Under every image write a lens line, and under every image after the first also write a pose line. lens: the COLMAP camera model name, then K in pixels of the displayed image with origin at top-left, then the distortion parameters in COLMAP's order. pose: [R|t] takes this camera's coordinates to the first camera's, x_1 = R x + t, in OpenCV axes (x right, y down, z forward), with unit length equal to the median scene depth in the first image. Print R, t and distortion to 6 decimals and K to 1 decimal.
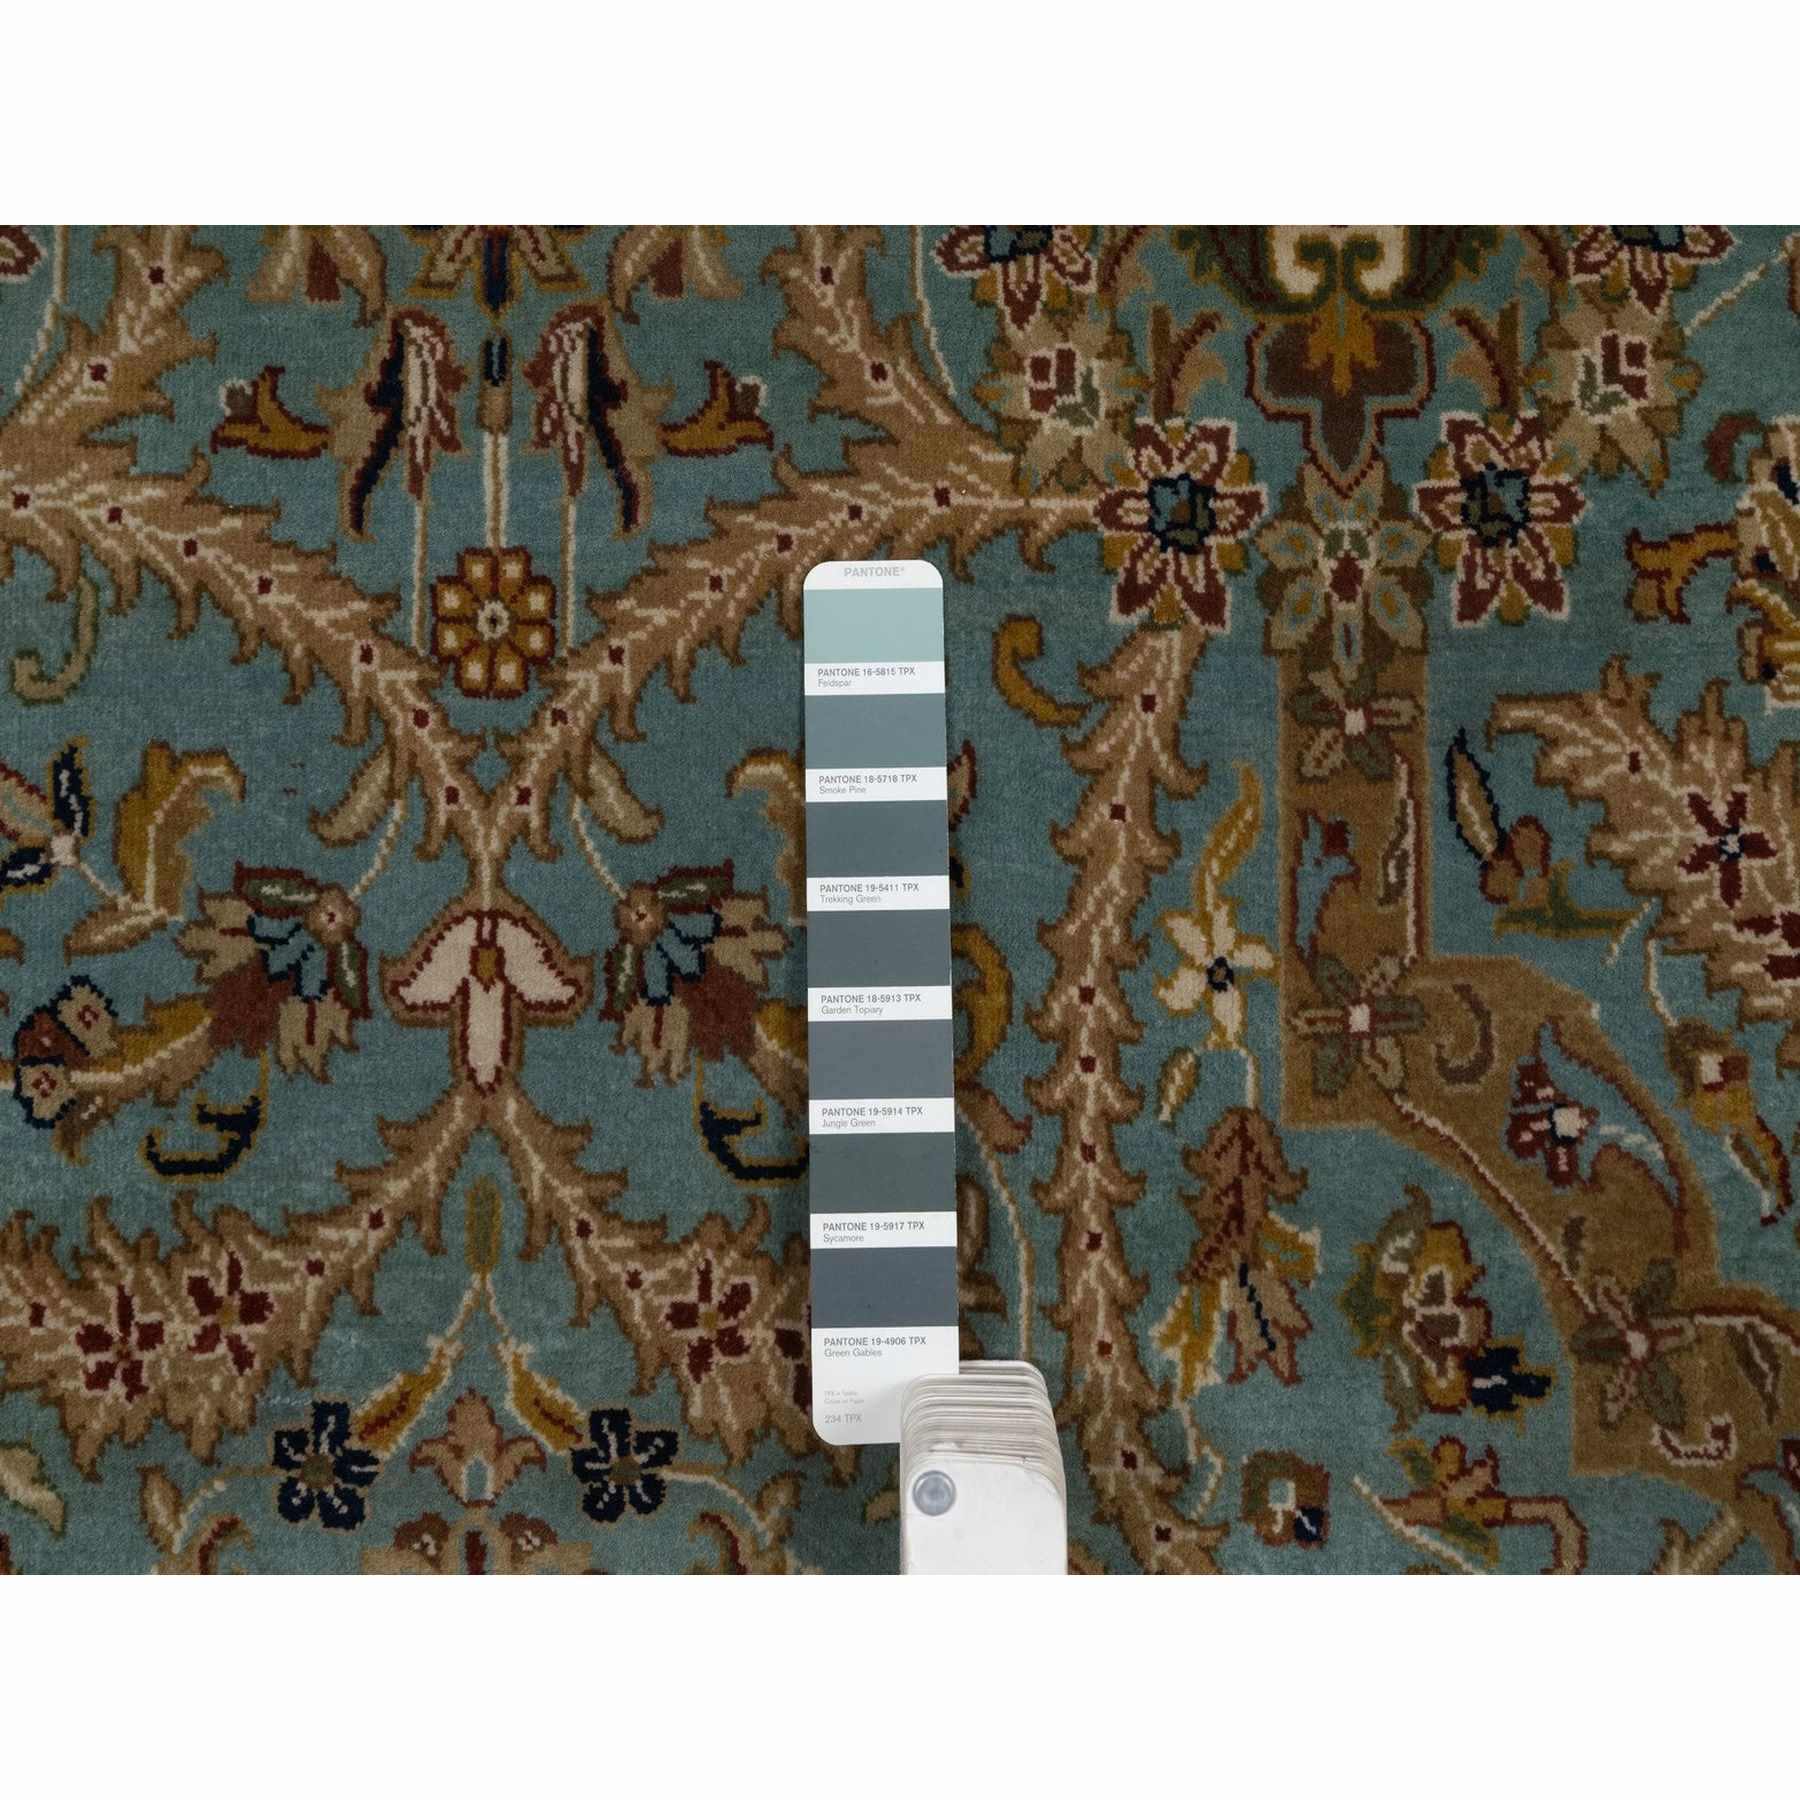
lens RADIAL K [[2146.8, 0, 900.0], [0, 2146.8, 900.0], [0, 0, 1]] dist [-0.013314, 0.035639]
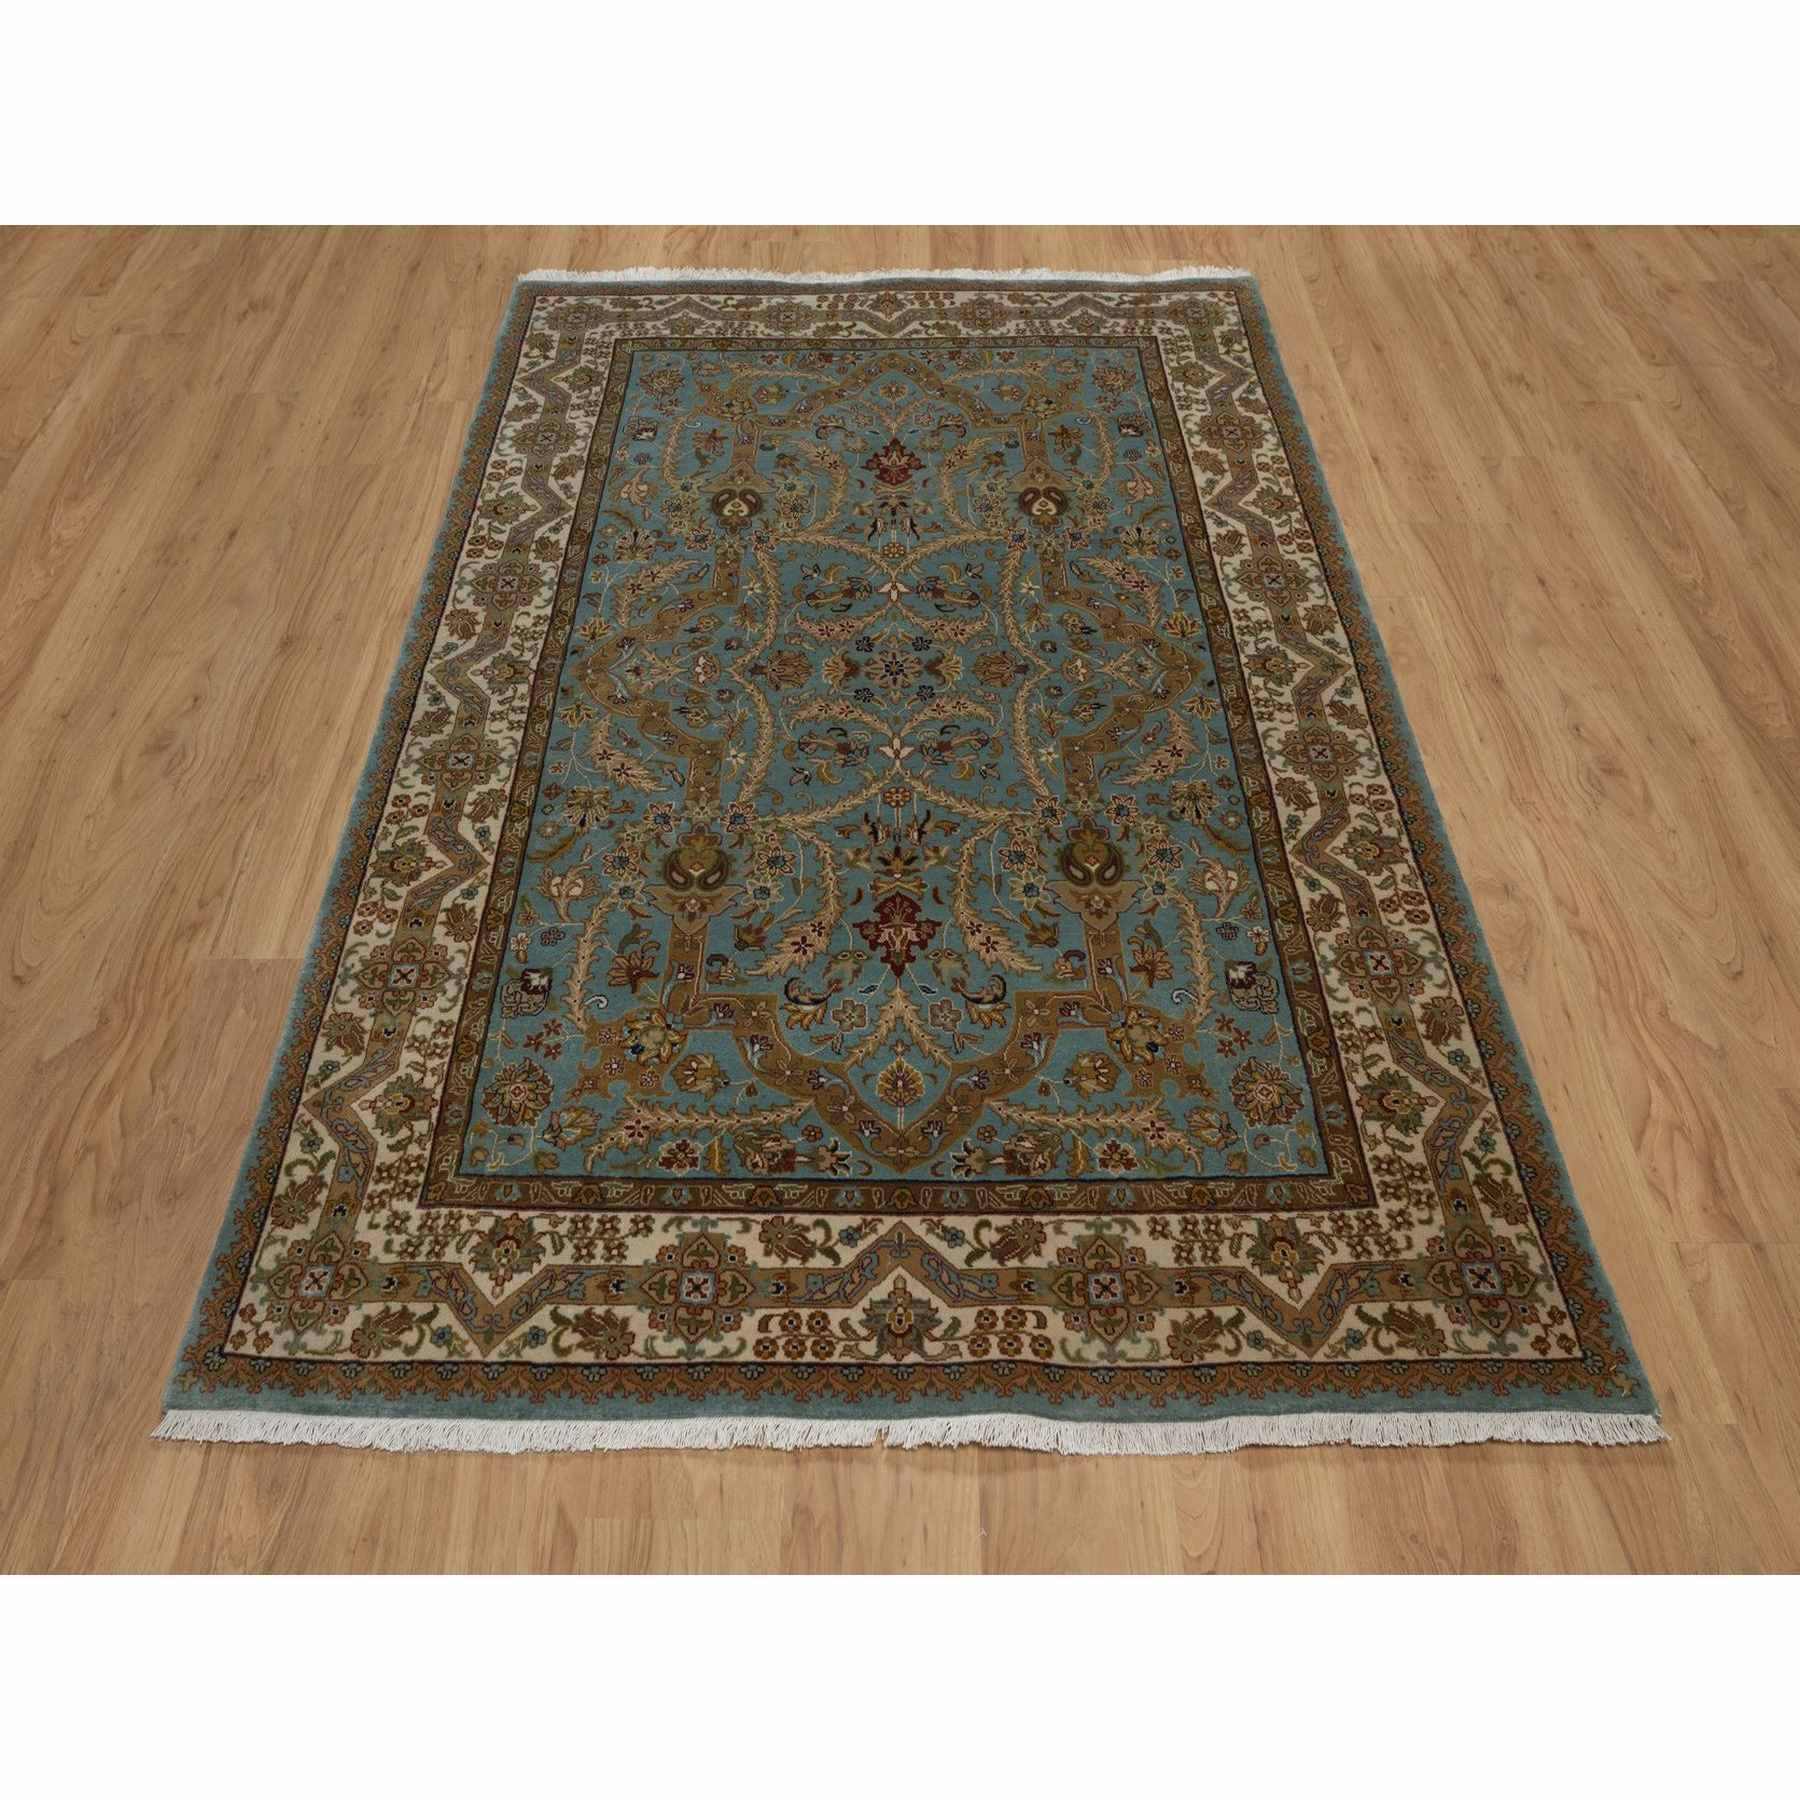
lens RADIAL K [[2146.8, 0, 900.0], [0, 2146.8, 900.0], [0, 0, 1]] dist [-0.013314, 0.035639]
pose [[0.999830, -0.005434, 0.017608, -0.275271], [0.016189, 0.715482, -0.698444, 4.321720], [-0.008803, 0.698610, 0.715448, -2.284671]]
